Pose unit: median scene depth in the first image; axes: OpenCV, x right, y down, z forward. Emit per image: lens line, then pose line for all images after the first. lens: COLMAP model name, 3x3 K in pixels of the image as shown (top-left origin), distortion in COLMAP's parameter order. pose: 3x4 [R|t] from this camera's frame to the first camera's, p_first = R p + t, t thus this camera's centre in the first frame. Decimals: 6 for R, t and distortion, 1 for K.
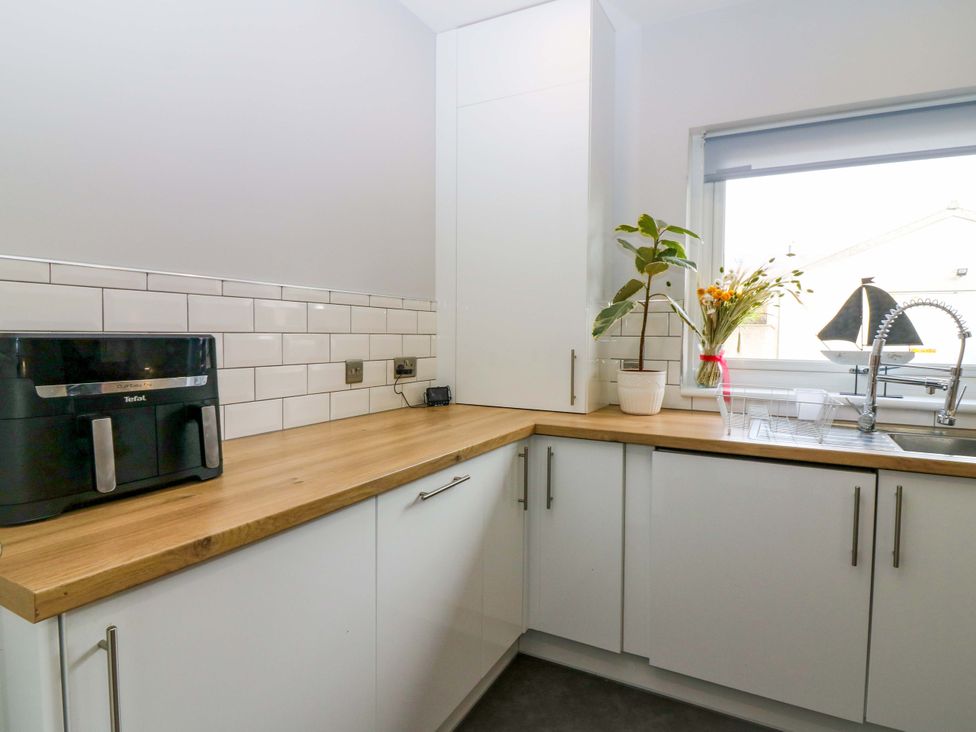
lens RADIAL K [[552.1, 0, 489.9], [0, 552.1, 354.3], [0, 0, 1]] dist [-0.006846, -0.001951]
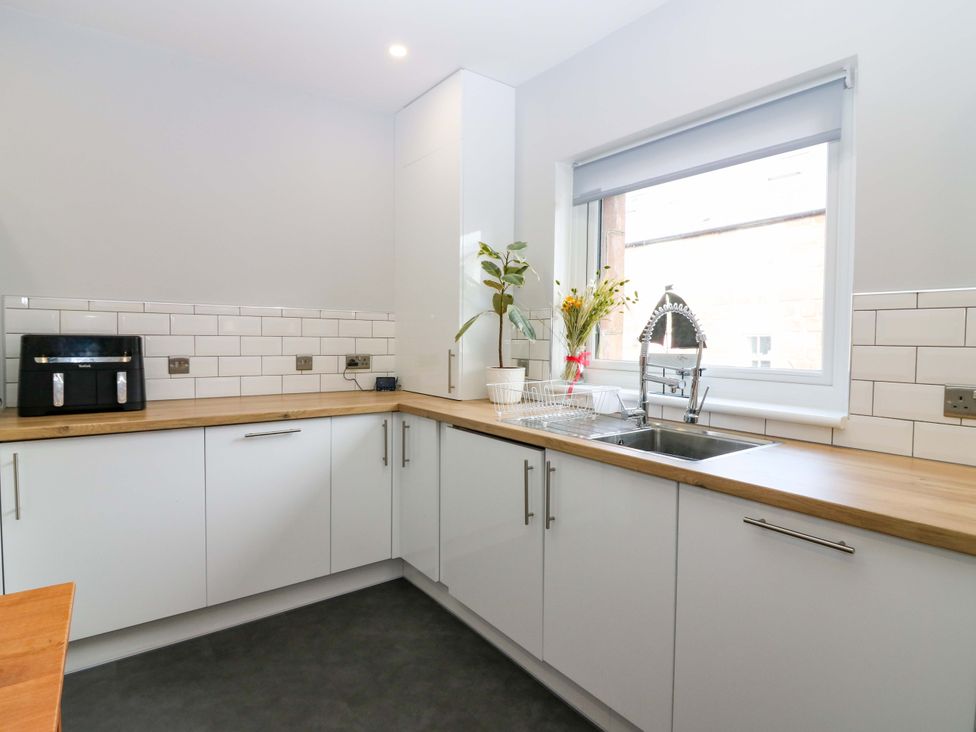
lens RADIAL K [[538.2, 0, 492.3], [0, 538.2, 355.2], [0, 0, 1]] dist [-0.010613, -0.002071]
pose [[0.906135, 0.015034, -0.422721, 0.808286], [-0.019593, 0.999787, -0.006443, 0.010940], [0.422535, 0.014121, 0.906237, -0.092738]]
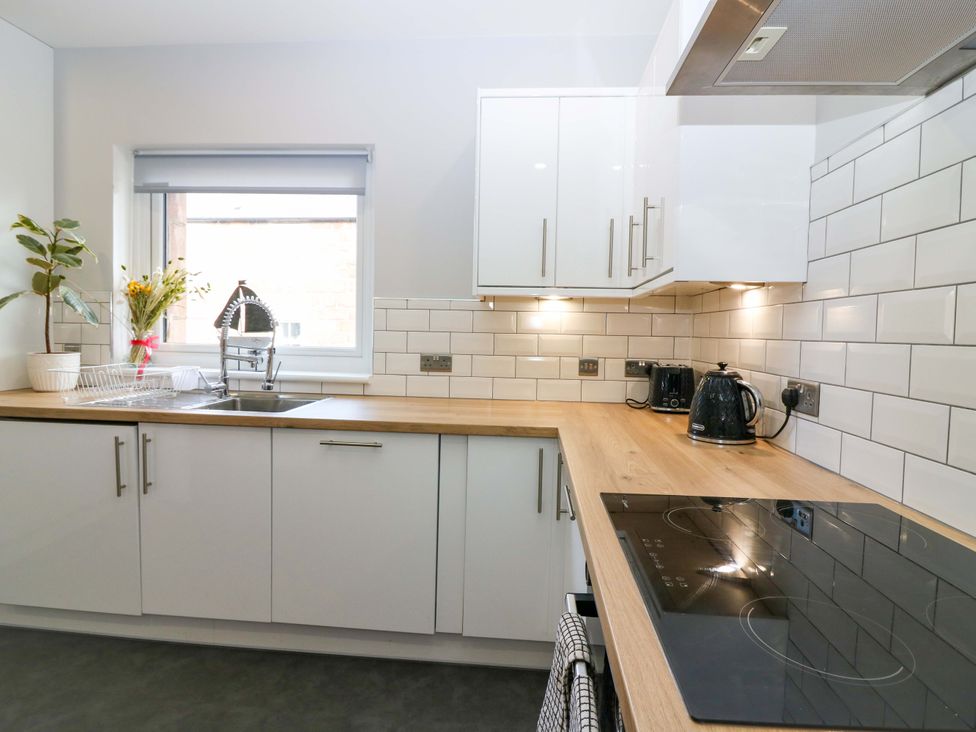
lens RADIAL K [[530.6, 0, 495.0], [0, 530.6, 352.9], [0, 0, 1]] dist [0.006721, -0.000098]
pose [[0.918166, -0.003929, 0.396176, 0.726936], [0.000560, 0.999963, 0.008620, 0.021909], [-0.396195, -0.007693, 0.918134, -0.389316]]
